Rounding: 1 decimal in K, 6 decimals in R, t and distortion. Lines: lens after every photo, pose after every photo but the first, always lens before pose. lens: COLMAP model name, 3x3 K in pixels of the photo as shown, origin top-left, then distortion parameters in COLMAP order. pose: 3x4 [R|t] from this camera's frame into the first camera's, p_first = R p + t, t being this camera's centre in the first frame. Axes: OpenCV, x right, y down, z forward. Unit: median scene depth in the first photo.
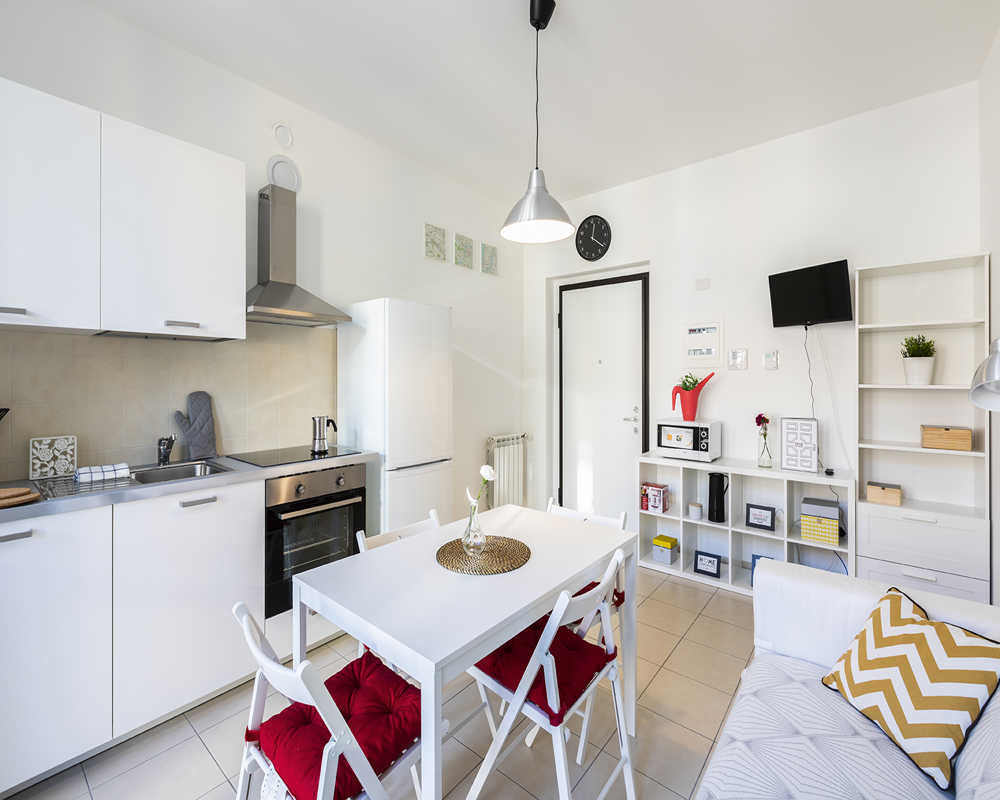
lens RADIAL K [[448.3, 0, 479.7], [0, 448.3, 380.1], [0, 0, 1]] dist [0.000251, 0.000083]
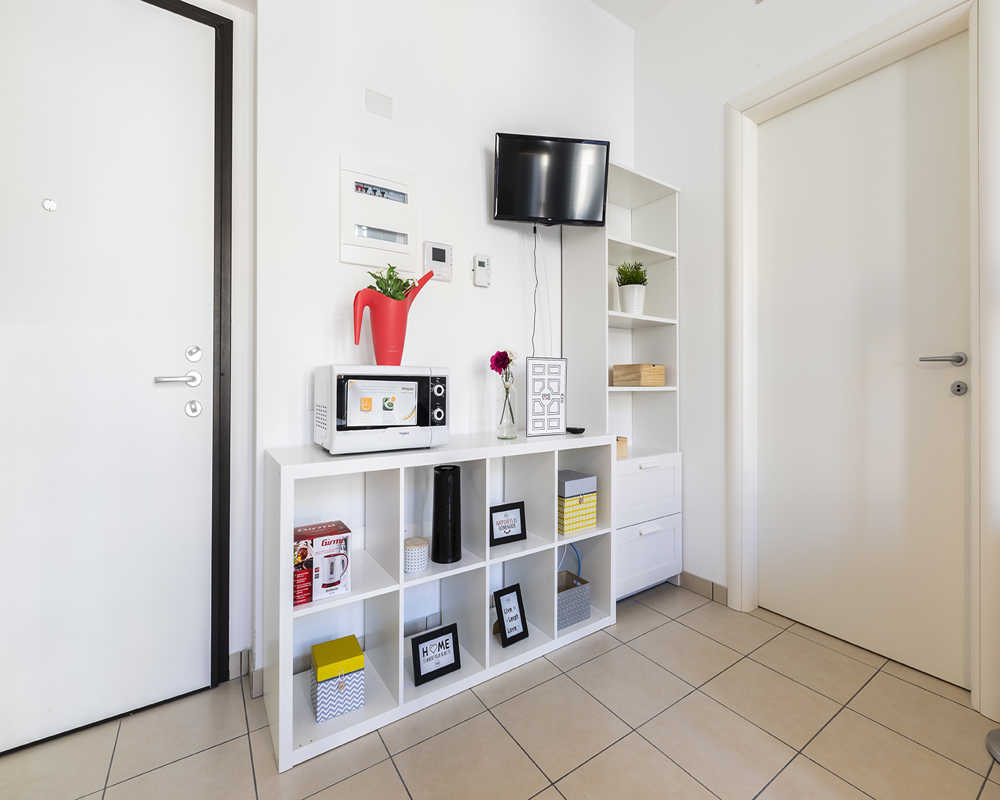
lens RADIAL K [[448.3, 0, 524.7], [0, 448.3, 381.2], [0, 0, 1]] dist [0.000251, 0.000083]
pose [[0.238854, 0.000885, 0.971055, 0.035137], [-0.002723, 0.999996, -0.000242, 0.076043], [-0.971052, -0.002586, 0.238856, 0.544090]]
